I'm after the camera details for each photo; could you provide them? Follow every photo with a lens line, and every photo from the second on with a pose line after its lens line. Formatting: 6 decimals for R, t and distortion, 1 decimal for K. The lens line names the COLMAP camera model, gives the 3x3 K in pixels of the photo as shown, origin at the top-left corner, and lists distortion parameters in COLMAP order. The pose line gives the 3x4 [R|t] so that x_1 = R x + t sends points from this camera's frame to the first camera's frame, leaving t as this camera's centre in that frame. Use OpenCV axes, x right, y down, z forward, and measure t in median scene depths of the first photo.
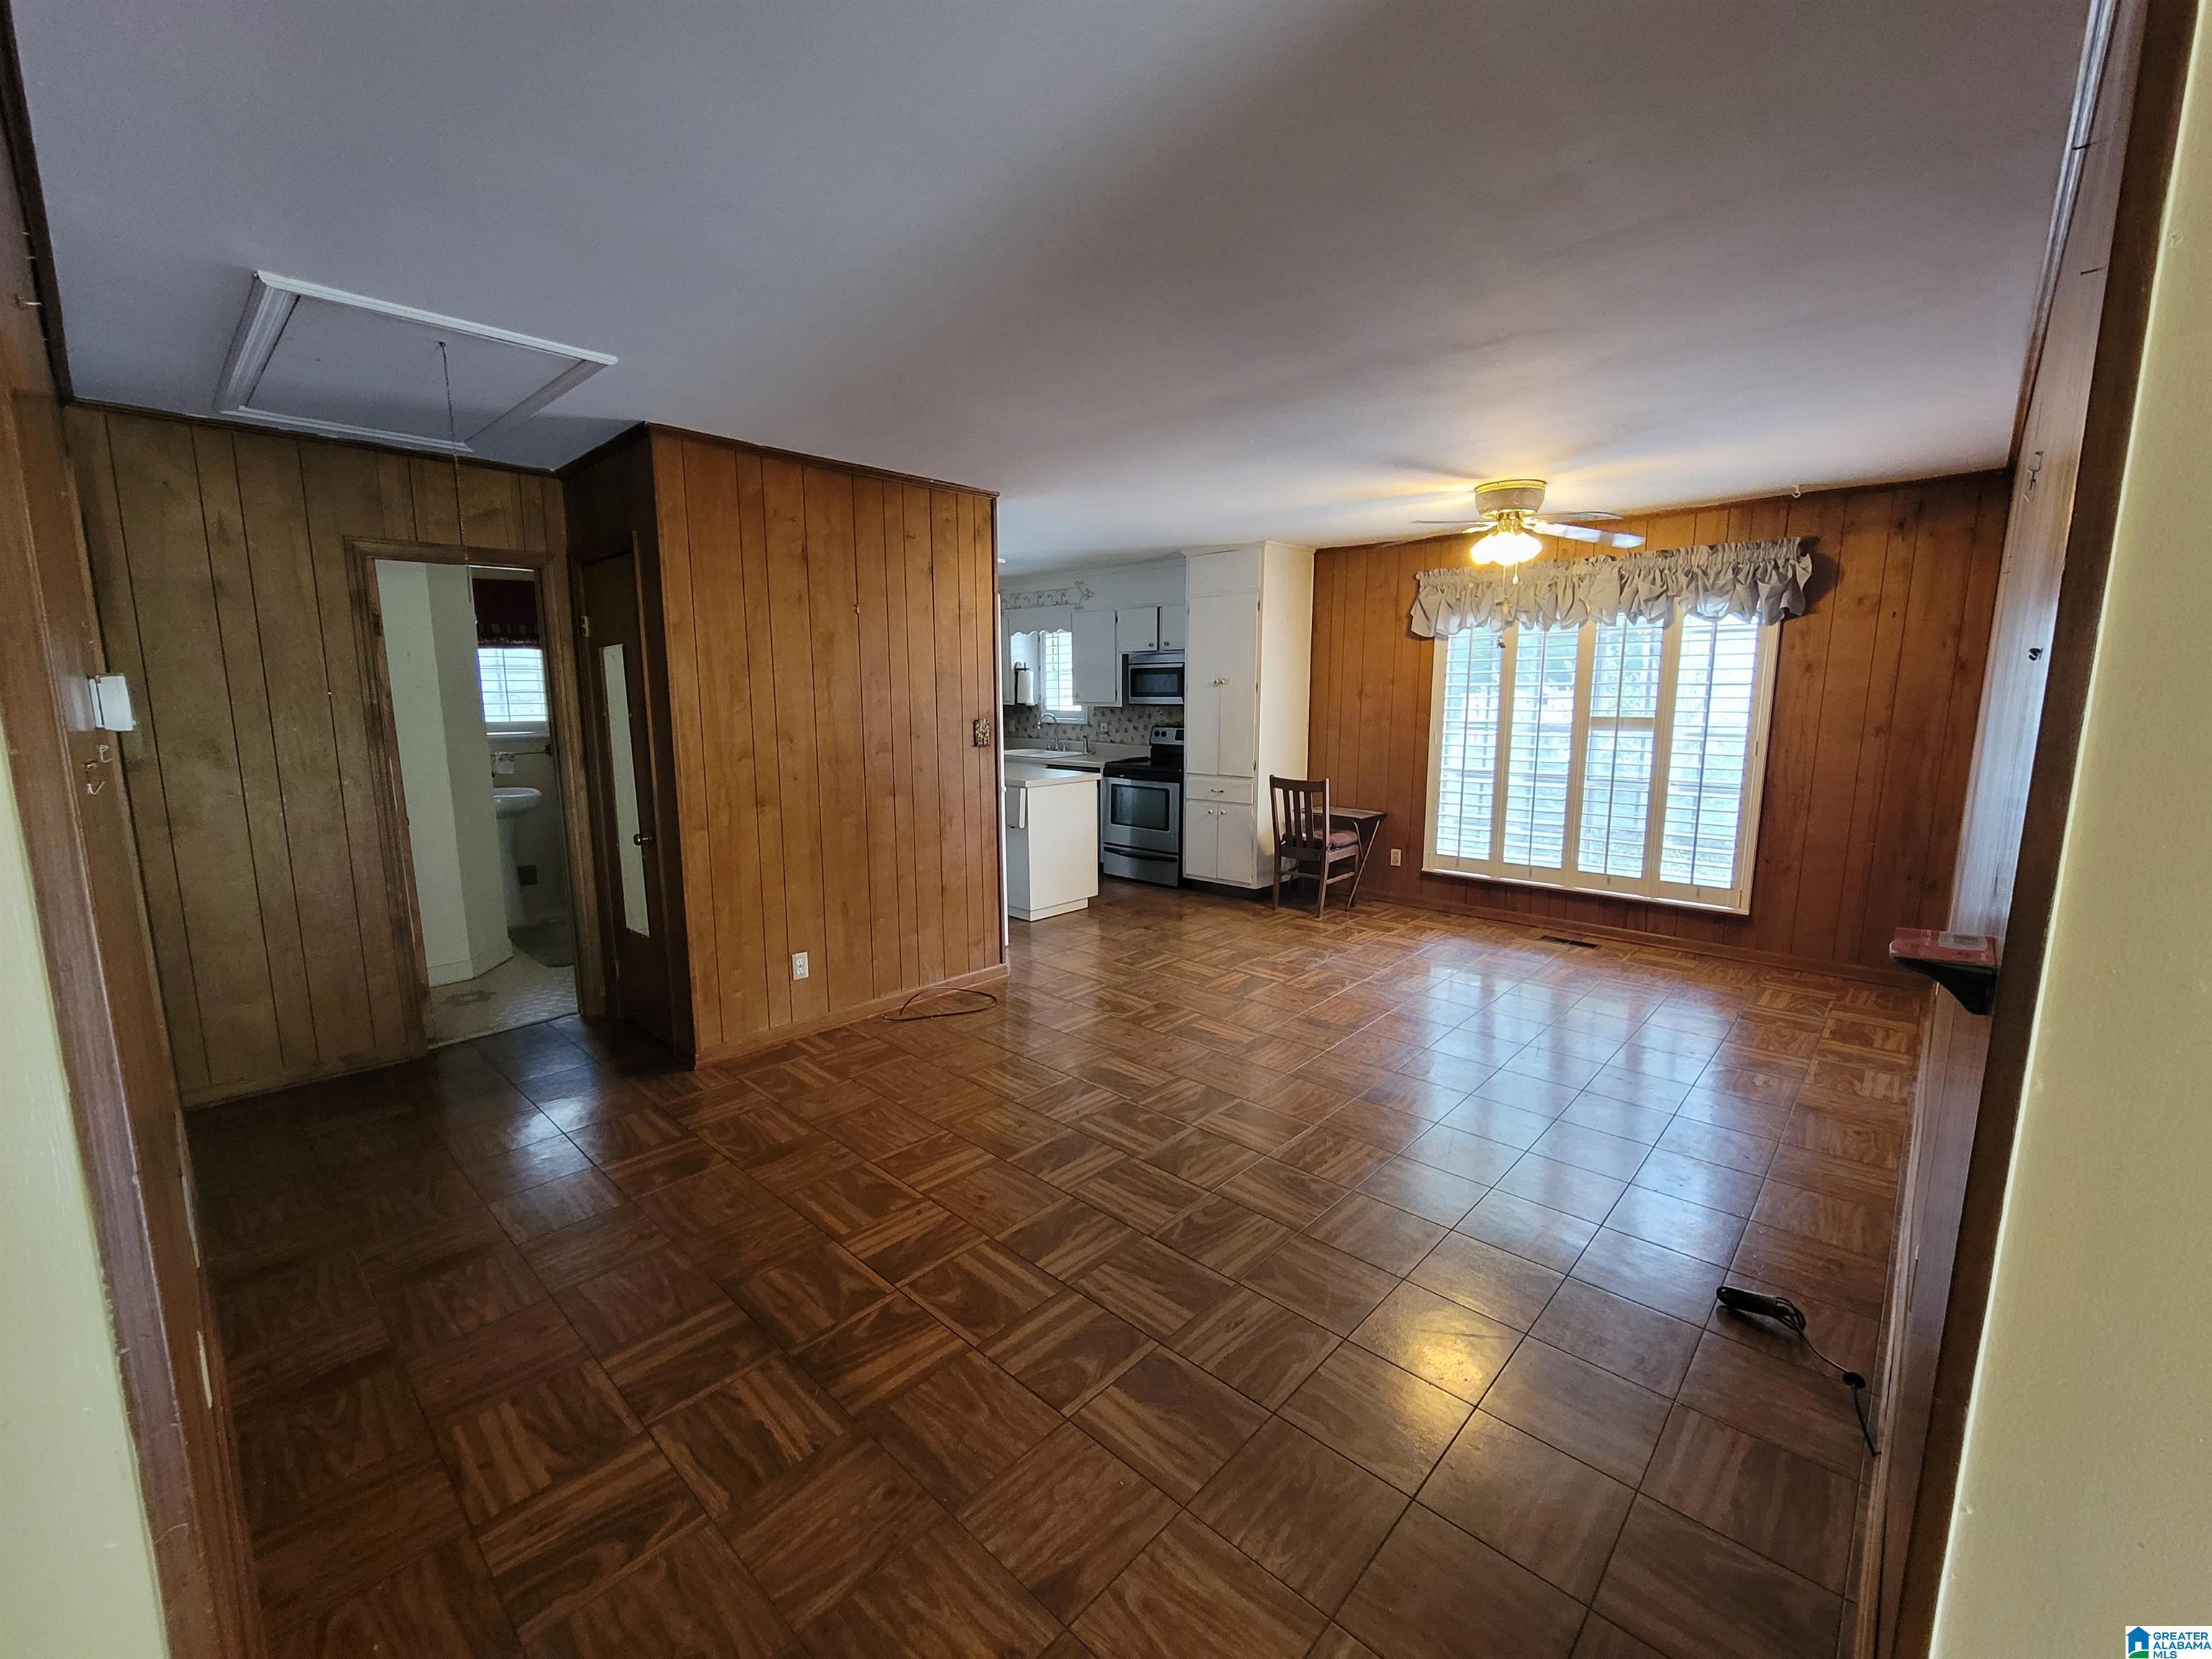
lens RADIAL K [[912.1, 0, 1105.4], [0, 912.1, 827.1], [0, 0, 1]] dist [-0.000092, -0.000093]
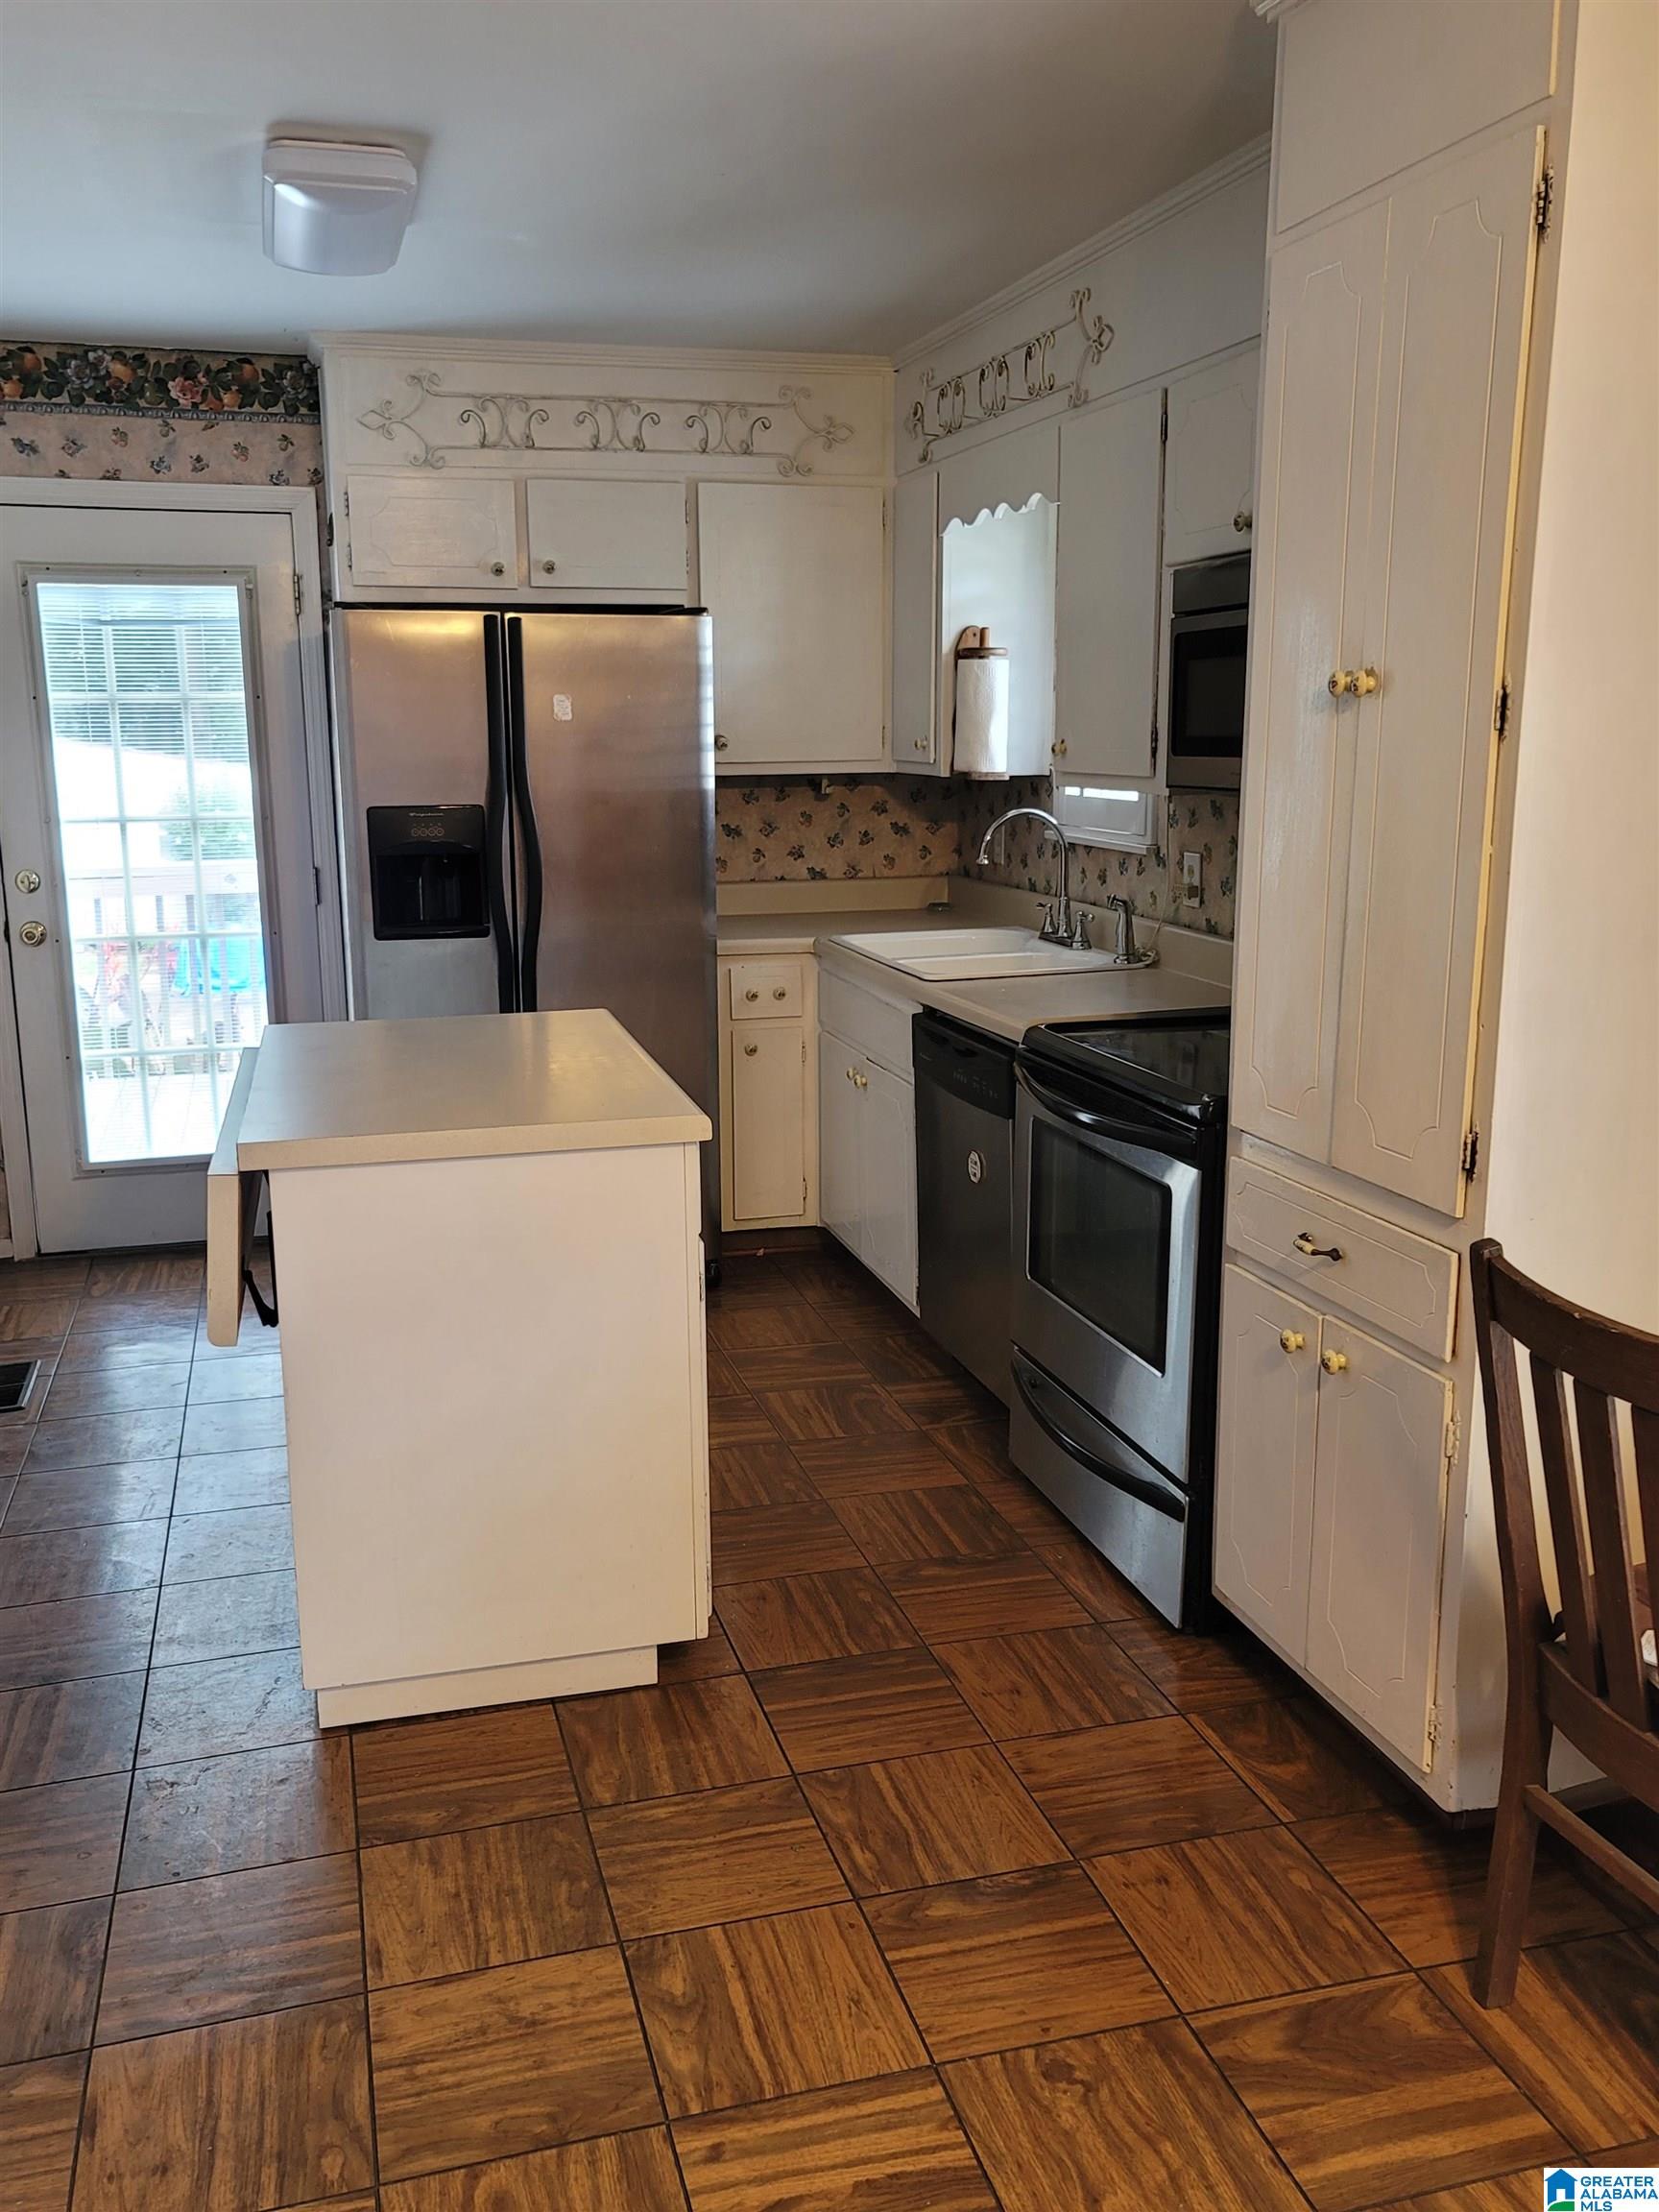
lens RADIAL K [[1859.5, 0, 832.5], [0, 1859.5, 1111.9], [0, 0, 1]] dist [0.015033, -0.001453]
pose [[0.858559, 0.106367, -0.501561, 0.229760], [-0.076785, 0.993886, 0.079337, -0.092480], [0.506933, -0.029603, 0.861477, 0.601407]]
